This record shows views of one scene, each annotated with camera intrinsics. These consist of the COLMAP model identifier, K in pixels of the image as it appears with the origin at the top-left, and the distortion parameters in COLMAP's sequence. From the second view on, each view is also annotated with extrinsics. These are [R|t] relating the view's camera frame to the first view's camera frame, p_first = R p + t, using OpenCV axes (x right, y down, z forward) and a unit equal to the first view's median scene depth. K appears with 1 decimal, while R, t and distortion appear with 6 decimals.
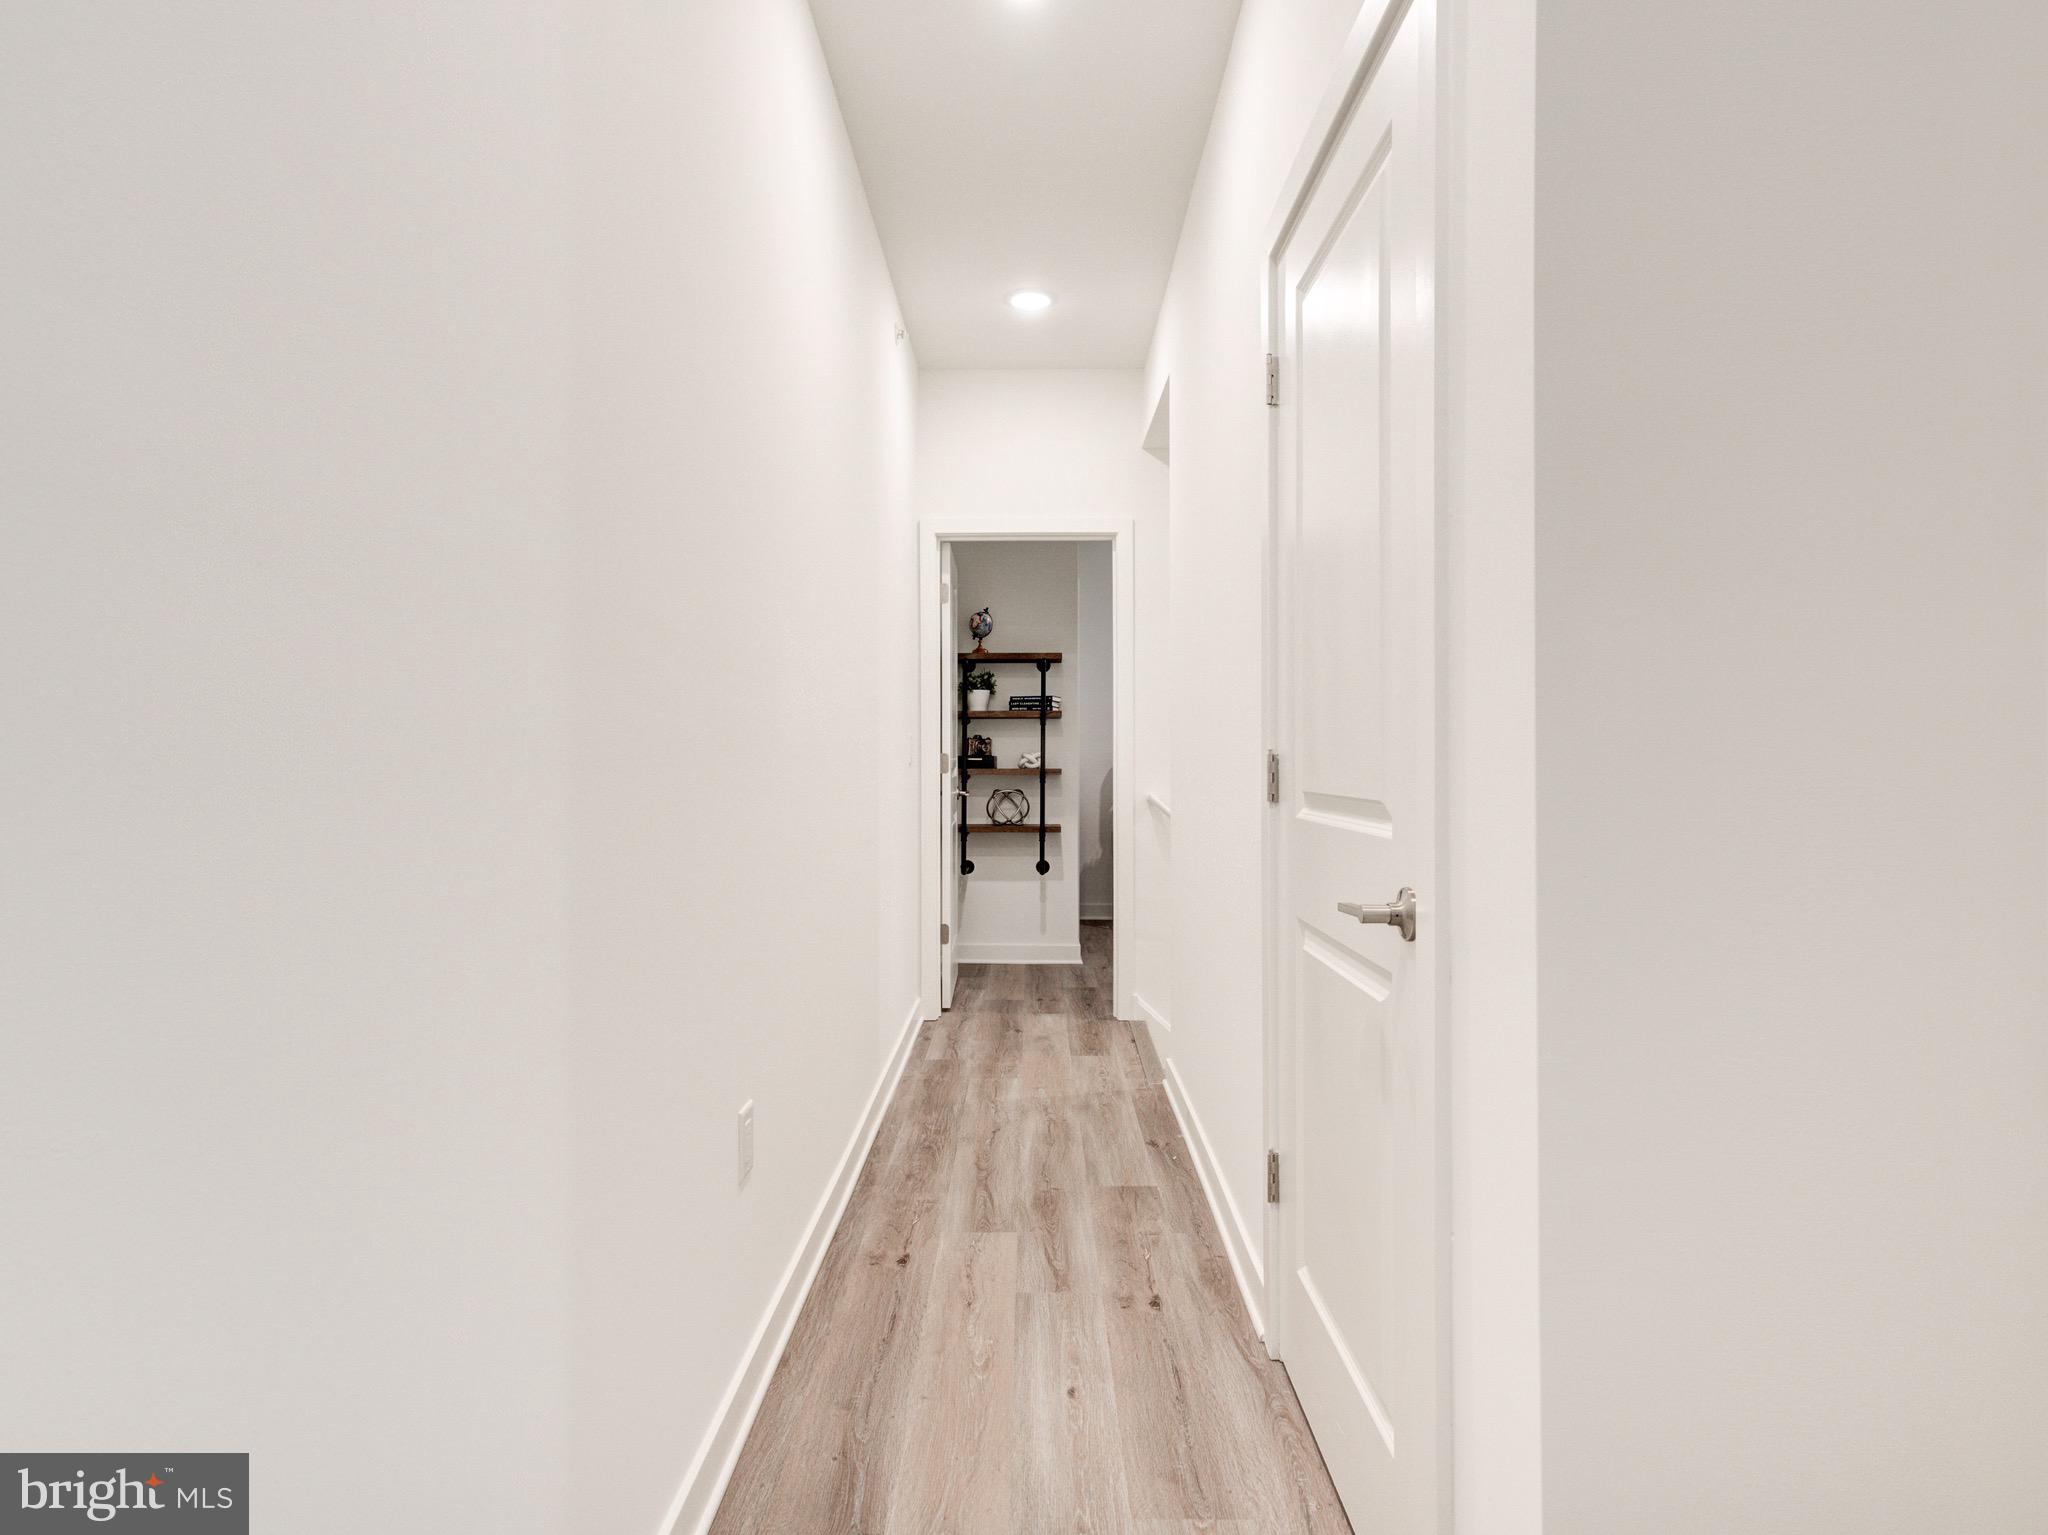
lens RADIAL K [[1108.5, 0, 1023.2], [0, 1108.5, 761.6], [0, 0, 1]] dist [0.003614, 0.011743]
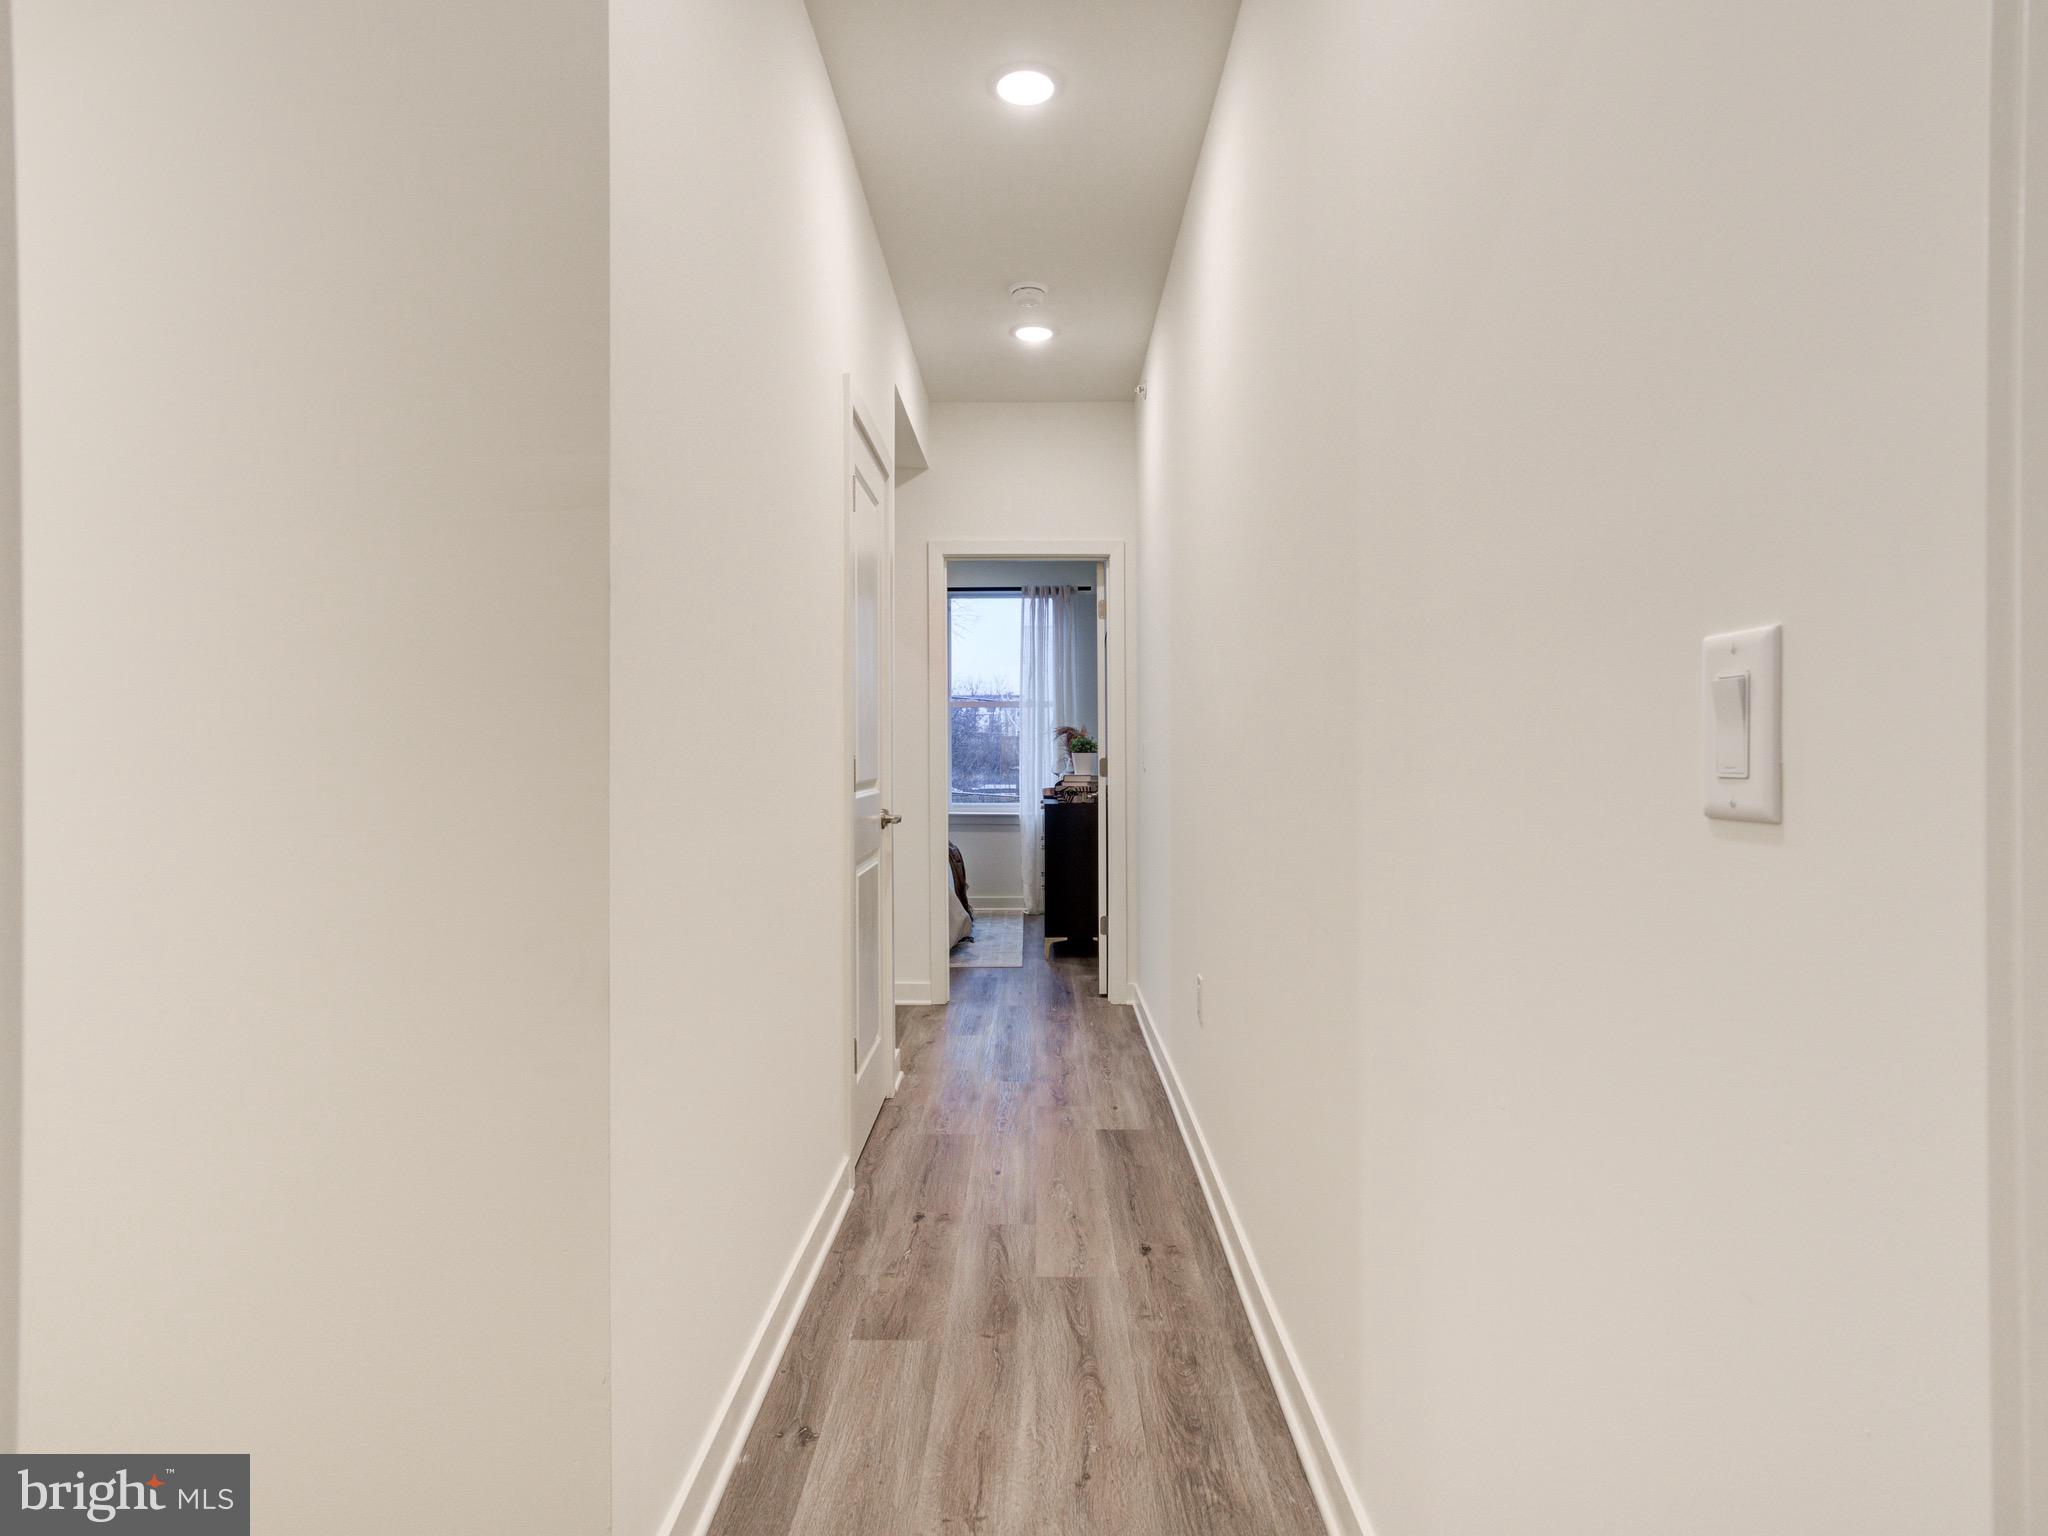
lens RADIAL K [[1073.9, 0, 1024.5], [0, 1073.9, 768.8], [0, 0, 1]] dist [-0.000006, -0.000001]
pose [[-0.999992, 0.003405, 0.002188, 0.000857], [0.003442, 0.999846, 0.017218, -0.013960], [-0.002129, 0.017225, -0.999849, 1.868903]]
